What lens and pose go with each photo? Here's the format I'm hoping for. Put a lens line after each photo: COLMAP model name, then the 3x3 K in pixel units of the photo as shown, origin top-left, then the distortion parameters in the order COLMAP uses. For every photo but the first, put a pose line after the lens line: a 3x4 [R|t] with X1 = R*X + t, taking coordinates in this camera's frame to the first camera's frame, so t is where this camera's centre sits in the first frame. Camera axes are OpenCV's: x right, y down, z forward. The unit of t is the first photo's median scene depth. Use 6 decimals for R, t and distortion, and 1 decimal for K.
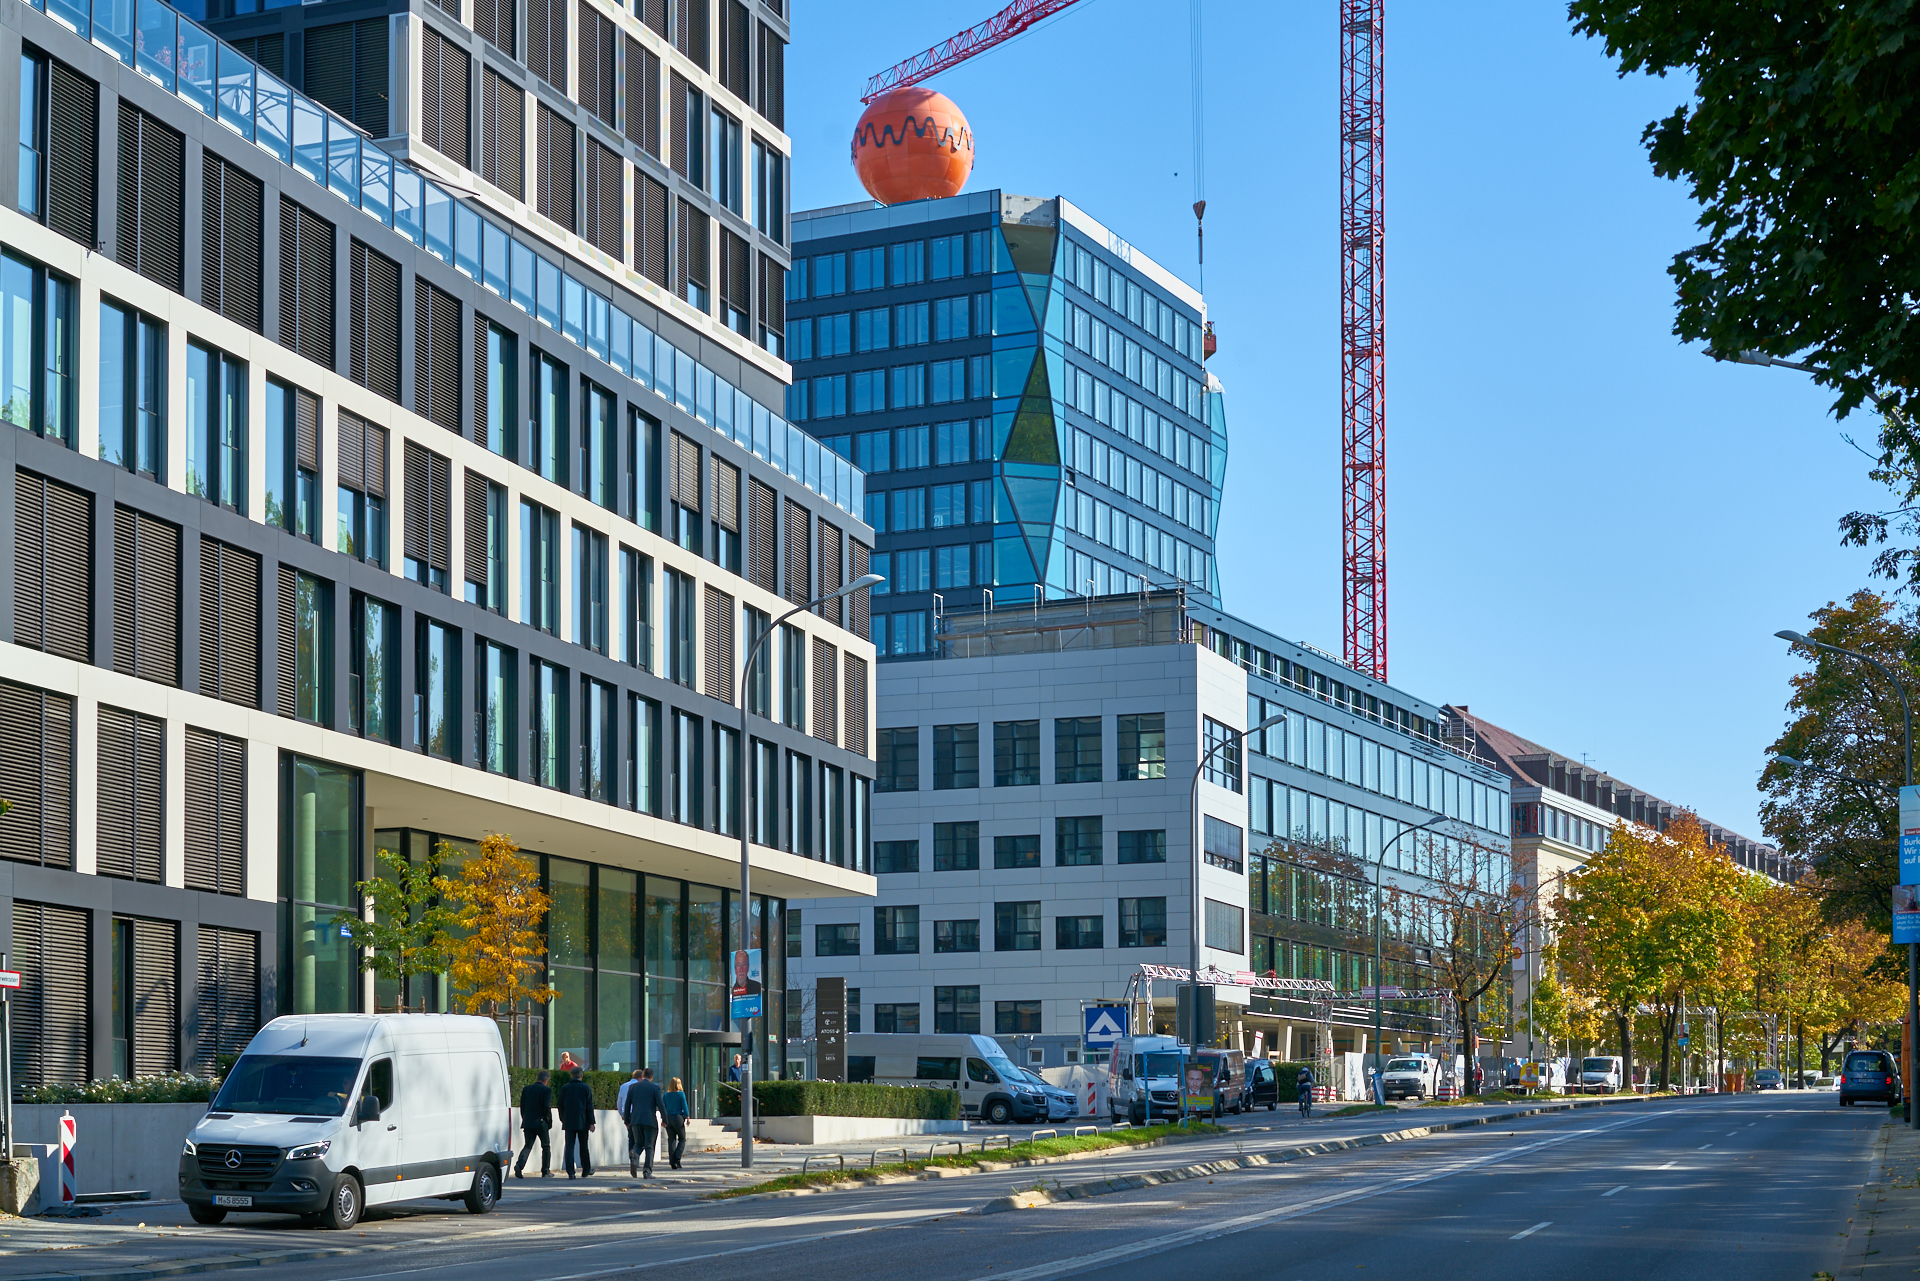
lens RADIAL K [[2891.8, 0, 960.0], [0, 2891.8, 640.5], [0, 0, 1]] dist [0.051842, -0.648664]
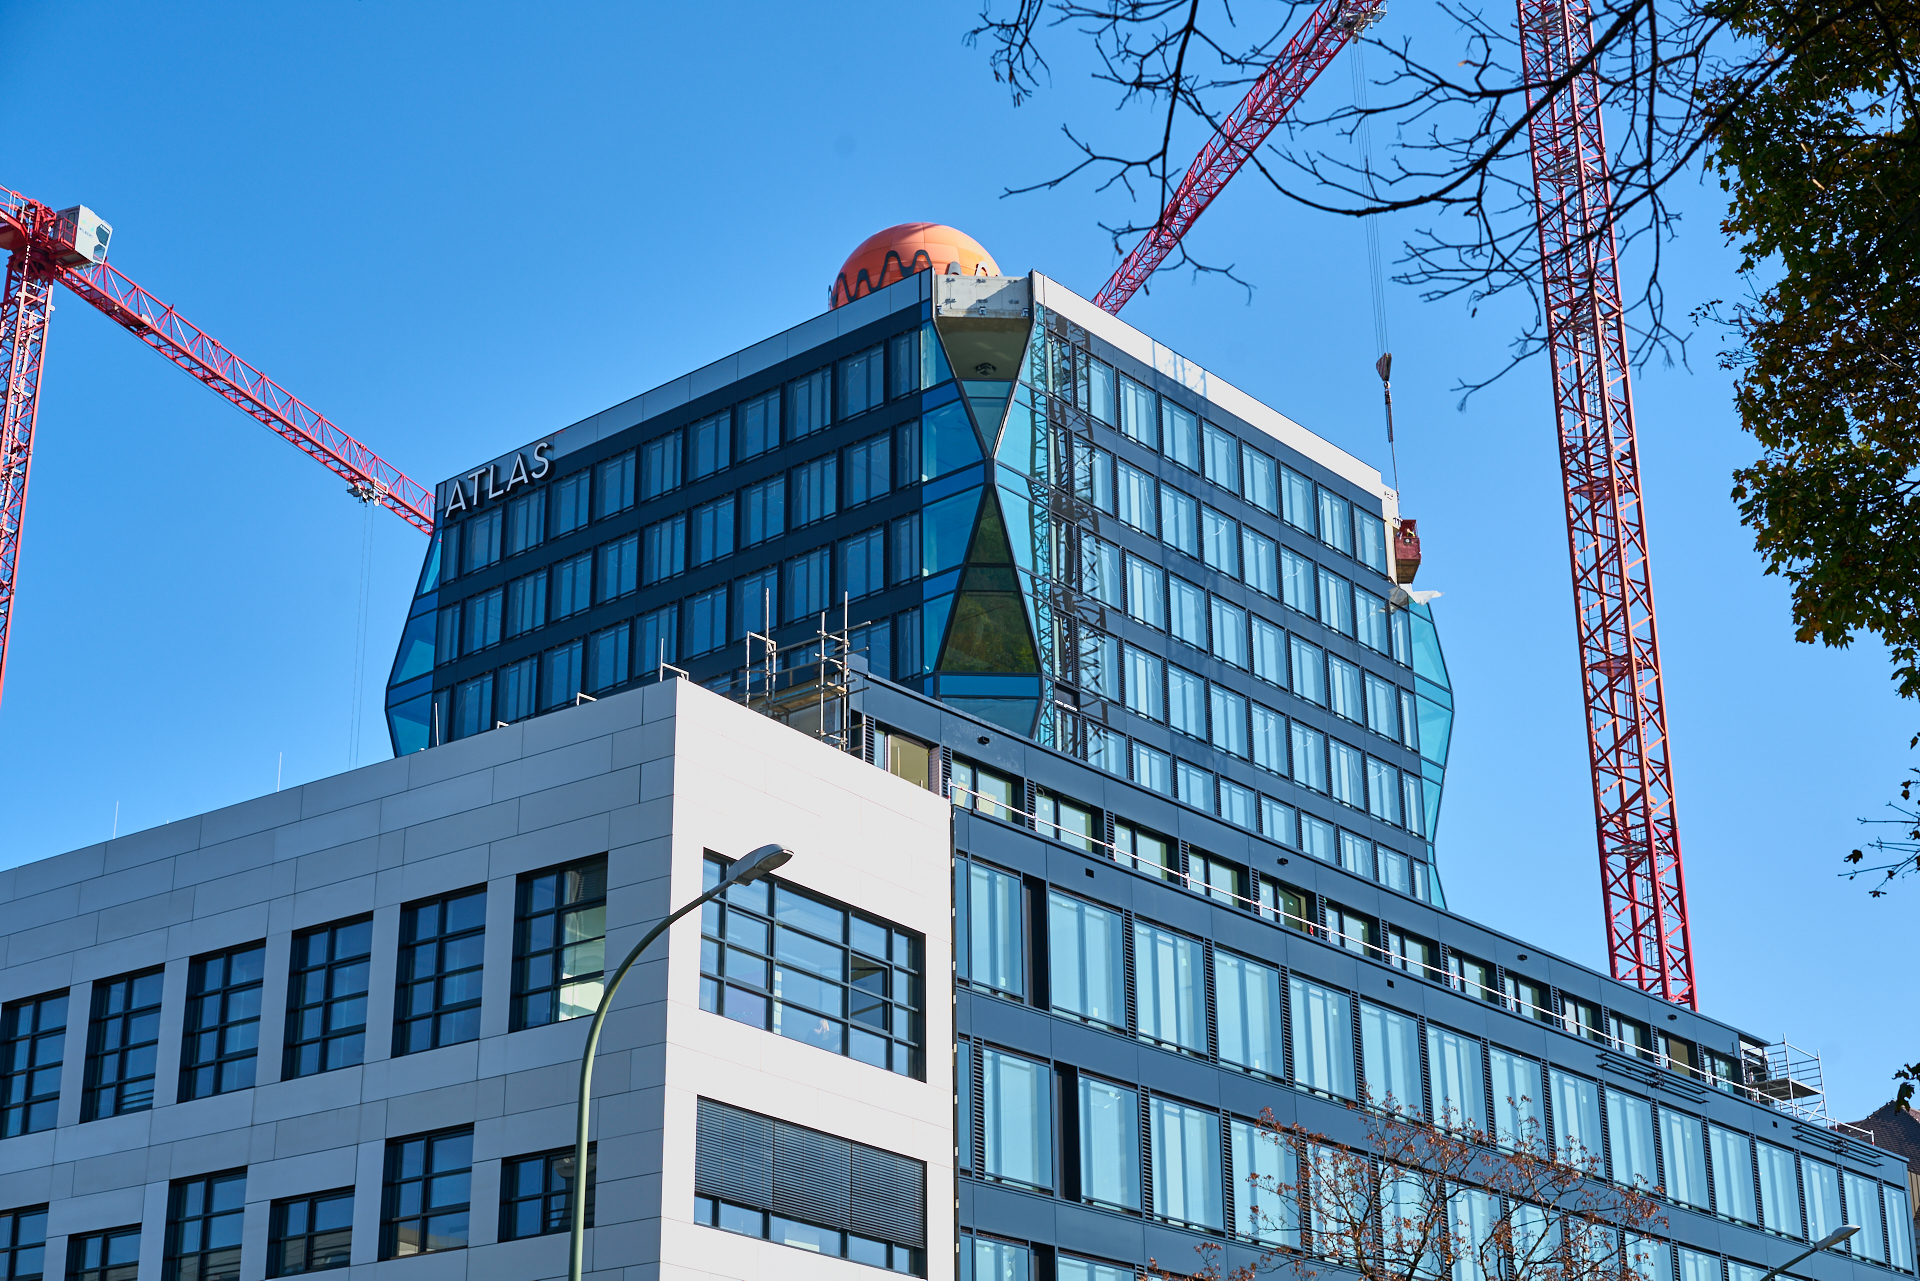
lens RADIAL K [[2835.0, 0, 856.5], [0, 2835.0, 506.0], [0, 0, 1]] dist [0.043436, -0.043116]
pose [[0.962246, -0.120448, -0.244081, 0.142361], [0.052321, 0.961885, -0.268401, 0.059666], [0.267106, 0.245497, 0.931872, 0.428991]]
